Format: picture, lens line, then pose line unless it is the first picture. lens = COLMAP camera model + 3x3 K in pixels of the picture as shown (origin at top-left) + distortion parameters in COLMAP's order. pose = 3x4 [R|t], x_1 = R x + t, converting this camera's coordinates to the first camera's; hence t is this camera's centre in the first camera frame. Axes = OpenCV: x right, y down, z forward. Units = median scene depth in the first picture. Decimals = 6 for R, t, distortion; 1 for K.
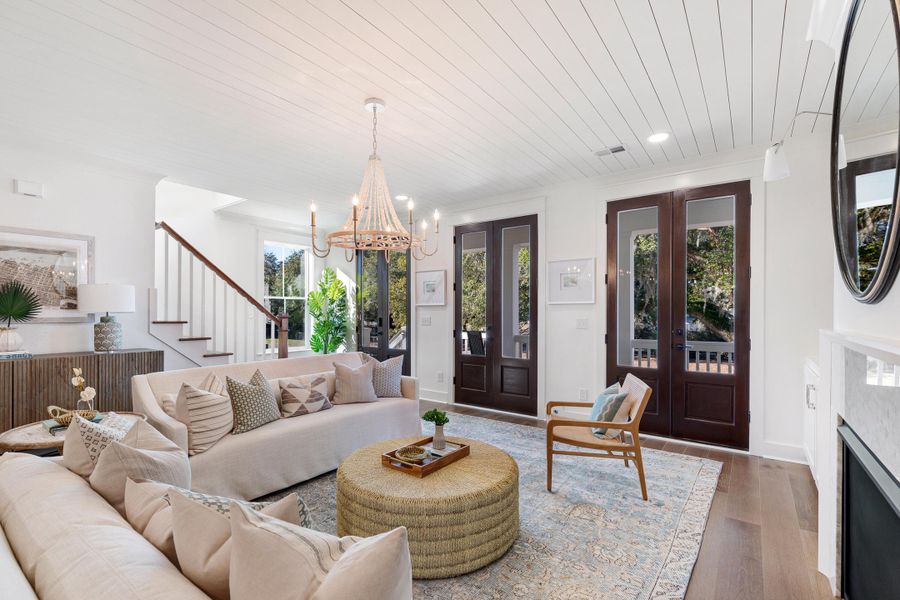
lens RADIAL K [[405.1, 0, 455.6], [0, 405.1, 311.5], [0, 0, 1]] dist [-0.009456, 0.001610]
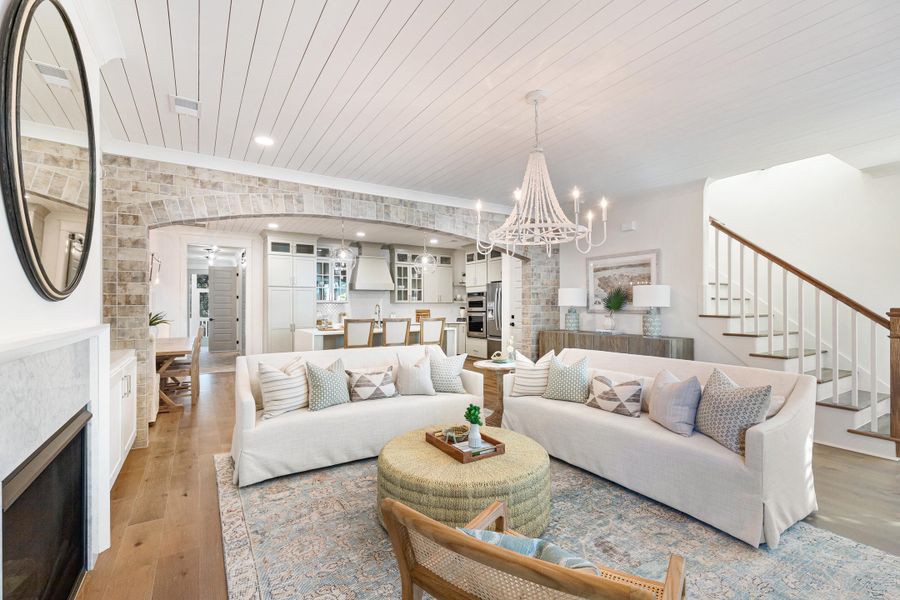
lens RADIAL K [[405.1, 0, 444.7], [0, 405.1, 304.8], [0, 0, 1]] dist [-0.009456, 0.001610]
pose [[-0.387803, -0.001896, -0.921741, 0.545137], [0.002570, 0.999992, -0.003138, -0.001317], [0.921739, -0.003585, -0.387794, 0.805032]]
